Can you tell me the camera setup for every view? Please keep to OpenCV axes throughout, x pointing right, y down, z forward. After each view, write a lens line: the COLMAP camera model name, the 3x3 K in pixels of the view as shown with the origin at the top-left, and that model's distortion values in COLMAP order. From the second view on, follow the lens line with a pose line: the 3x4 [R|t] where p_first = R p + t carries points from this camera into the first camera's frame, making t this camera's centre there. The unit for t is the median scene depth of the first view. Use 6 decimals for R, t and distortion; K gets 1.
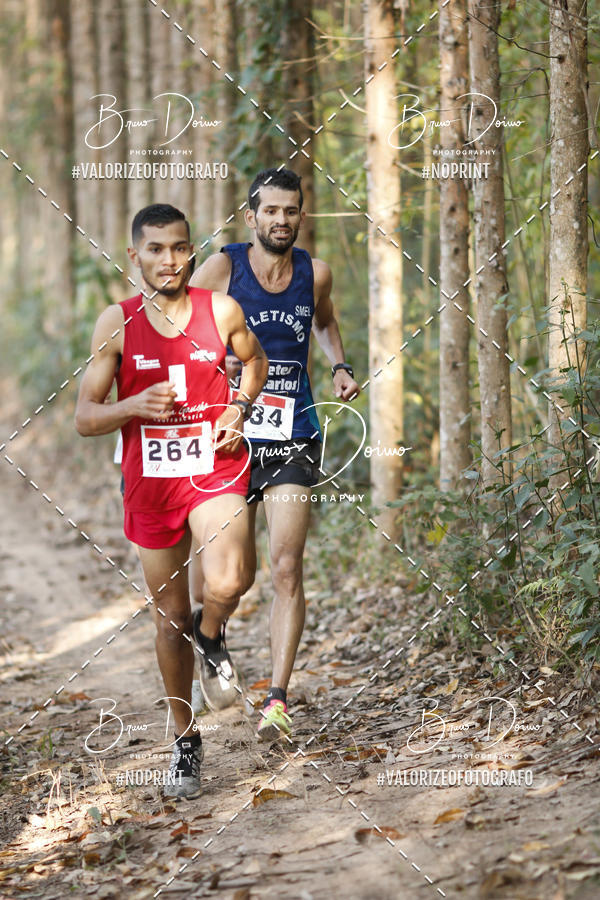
lens RADIAL K [[754.3, 0, 300.0], [0, 754.3, 450.0], [0, 0, 1]] dist [-0.054536, 0.015843]
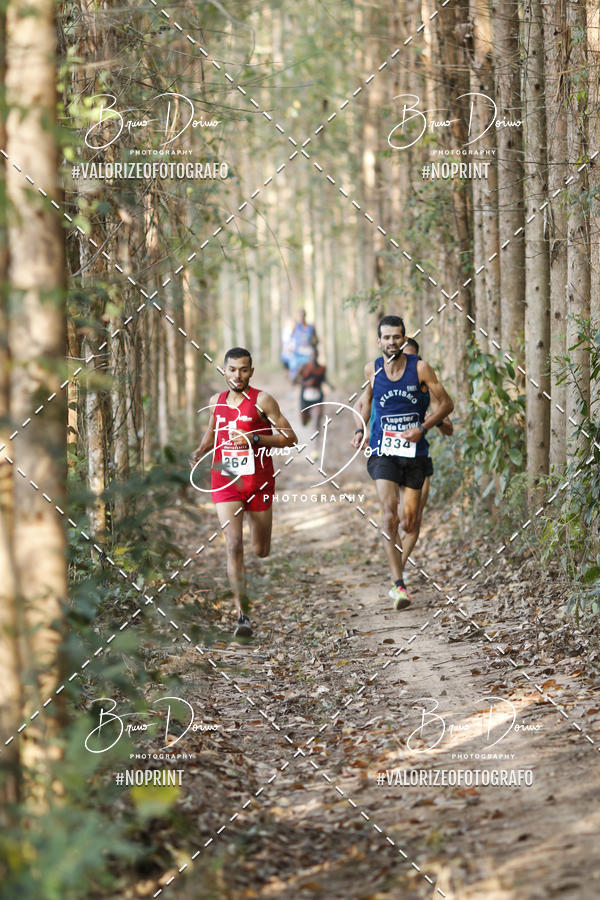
lens RADIAL K [[754.3, 0, 300.0], [0, 754.3, 450.0], [0, 0, 1]] dist [-0.054536, 0.015843]
pose [[0.998236, 0.006493, -0.059009, -0.467331], [-0.007911, 0.999685, -0.023837, -0.100310], [0.058836, 0.024261, 0.997973, -0.014734]]
